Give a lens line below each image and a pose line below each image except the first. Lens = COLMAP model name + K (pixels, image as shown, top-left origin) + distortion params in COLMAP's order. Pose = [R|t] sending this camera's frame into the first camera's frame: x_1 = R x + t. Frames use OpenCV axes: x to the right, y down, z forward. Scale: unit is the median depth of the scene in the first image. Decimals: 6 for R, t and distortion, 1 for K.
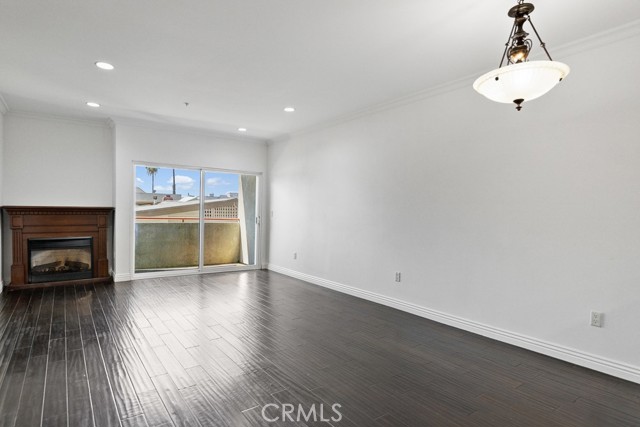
lens RADIAL K [[346.7, 0, 321.8], [0, 346.7, 214.0], [0, 0, 1]] dist [-0.001458, -0.000516]
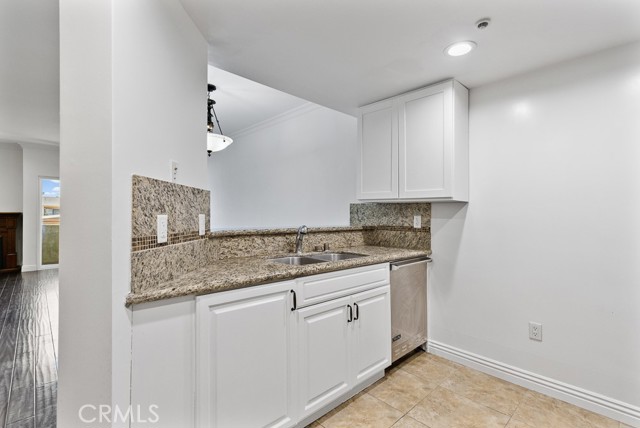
lens RADIAL K [[297.7, 0, 321.3], [0, 297.7, 212.4], [0, 0, 1]] dist [0.002778, 0.000412]
pose [[0.992182, -0.009501, 0.124439, 0.338179], [0.011113, 0.999863, -0.012270, 0.004790], [-0.124305, 0.013557, 0.992151, -0.212389]]
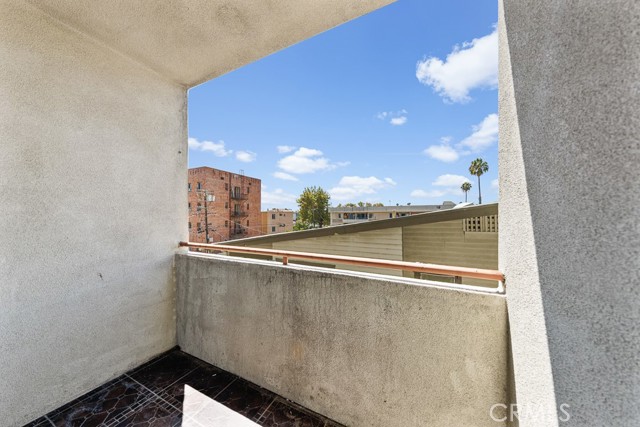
lens RADIAL K [[204.4, 0, 316.2], [0, 204.4, 215.8], [0, 0, 1]] dist [0.000123, 0.000003]
pose [[0.459421, -0.022532, -0.887933, -0.255437], [0.010103, 0.999746, -0.020142, -0.028196], [0.888161, 0.000283, 0.459532, 1.203558]]
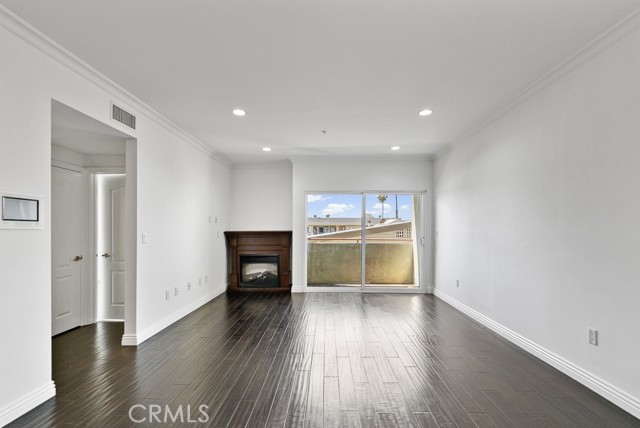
lens RADIAL K [[304.7, 0, 318.5], [0, 304.7, 231.0], [0, 0, 1]] dist [-0.000718, -0.000217]
pose [[0.787818, -0.016849, -0.615677, 0.127638], [0.010675, 0.999849, -0.013703, -0.002357], [0.615815, 0.004223, 0.787879, 0.205976]]
